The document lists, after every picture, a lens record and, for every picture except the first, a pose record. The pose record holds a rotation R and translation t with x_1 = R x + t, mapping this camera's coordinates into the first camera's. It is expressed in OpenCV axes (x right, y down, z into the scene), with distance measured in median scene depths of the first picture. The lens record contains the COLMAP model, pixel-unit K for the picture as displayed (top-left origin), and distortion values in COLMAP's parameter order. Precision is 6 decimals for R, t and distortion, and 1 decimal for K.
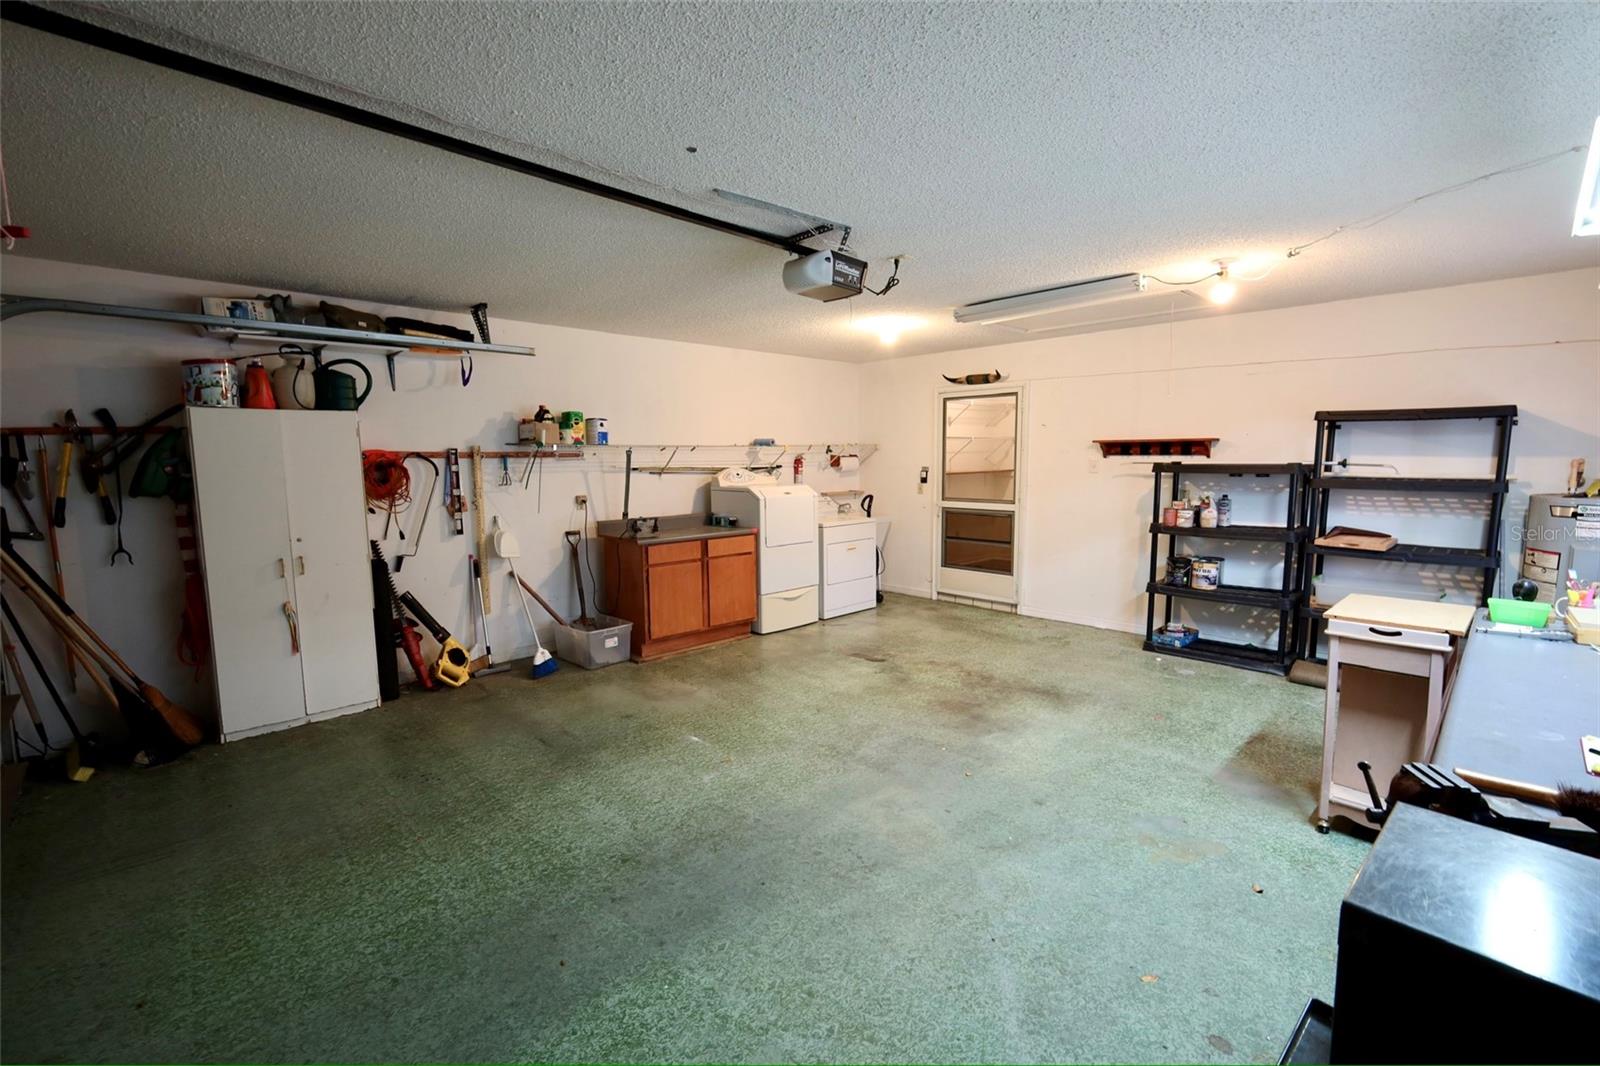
lens RADIAL K [[690.9, 0, 800.2], [0, 690.9, 531.1], [0, 0, 1]] dist [0.002601, -0.000560]
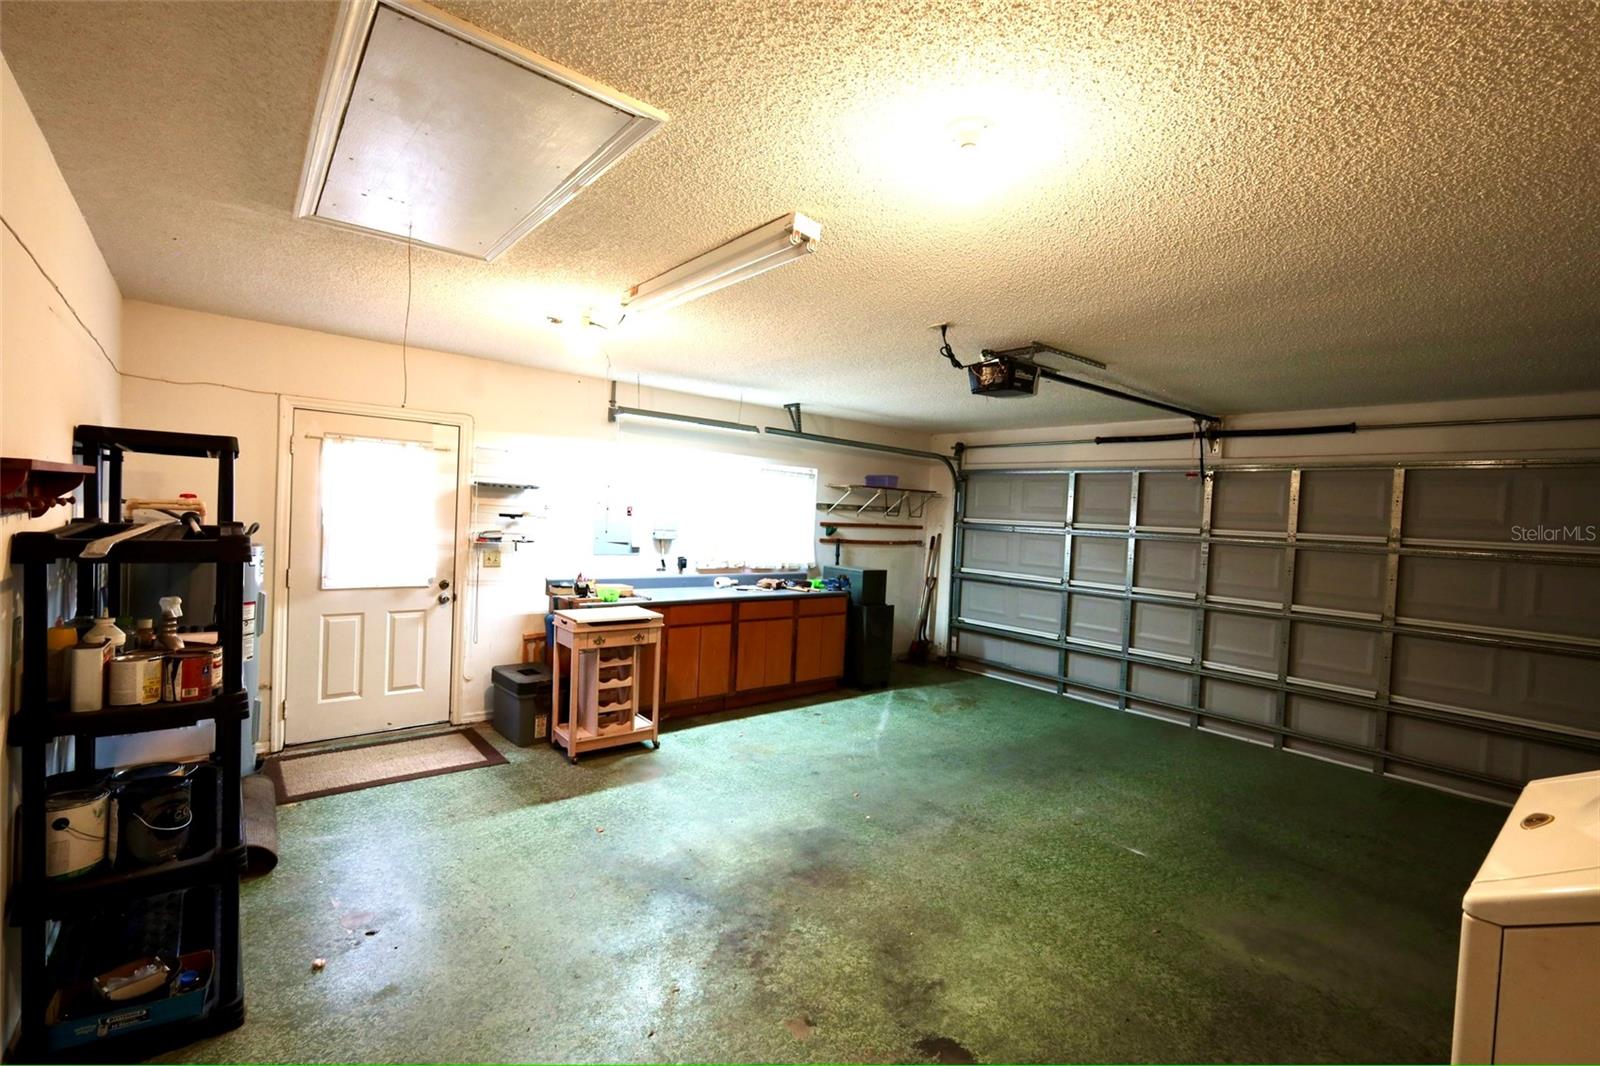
lens RADIAL K [[690.9, 0, 800.2], [0, 690.9, 531.1], [0, 0, 1]] dist [0.002601, -0.000560]
pose [[-0.996836, -0.042319, 0.067285, 0.195157], [-0.032669, 0.989816, 0.138552, -0.181876], [-0.072463, 0.135916, -0.988067, 1.487011]]
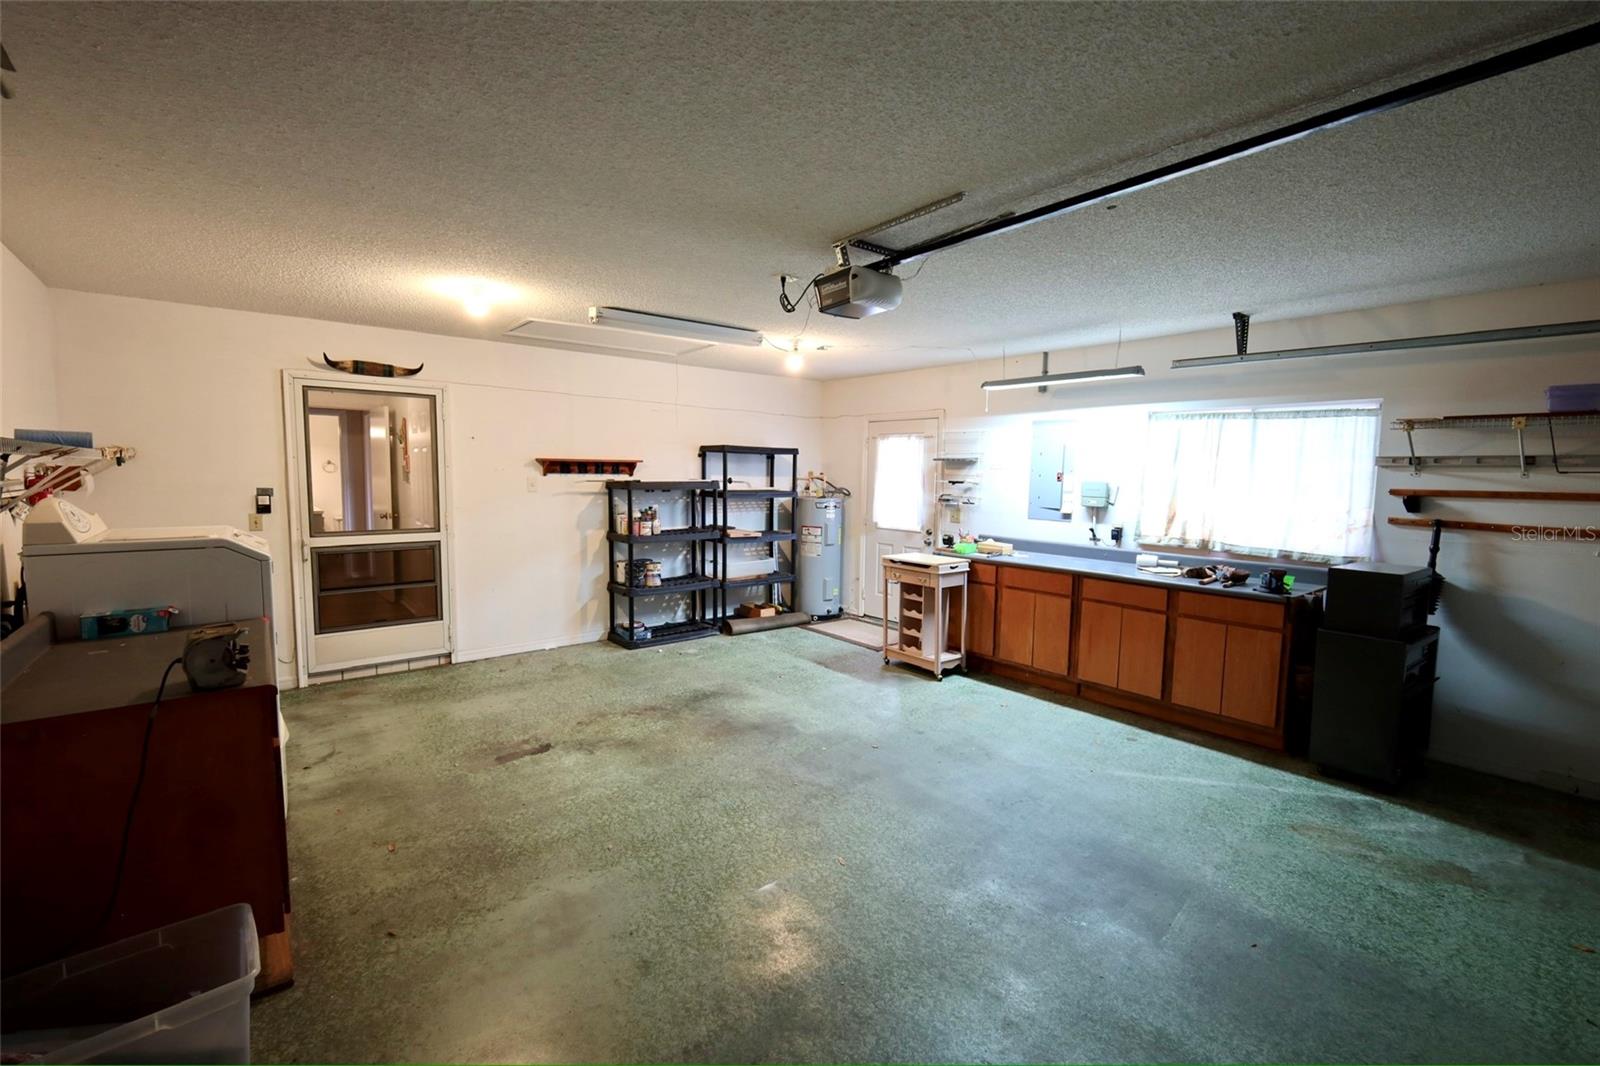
lens RADIAL K [[690.9, 0, 800.2], [0, 690.9, 531.1], [0, 0, 1]] dist [0.002601, -0.000560]
pose [[0.076243, -0.079419, 0.993921, -0.642316], [0.095671, 0.992806, 0.071991, -0.079604], [-0.992489, 0.089601, 0.083293, 0.697566]]
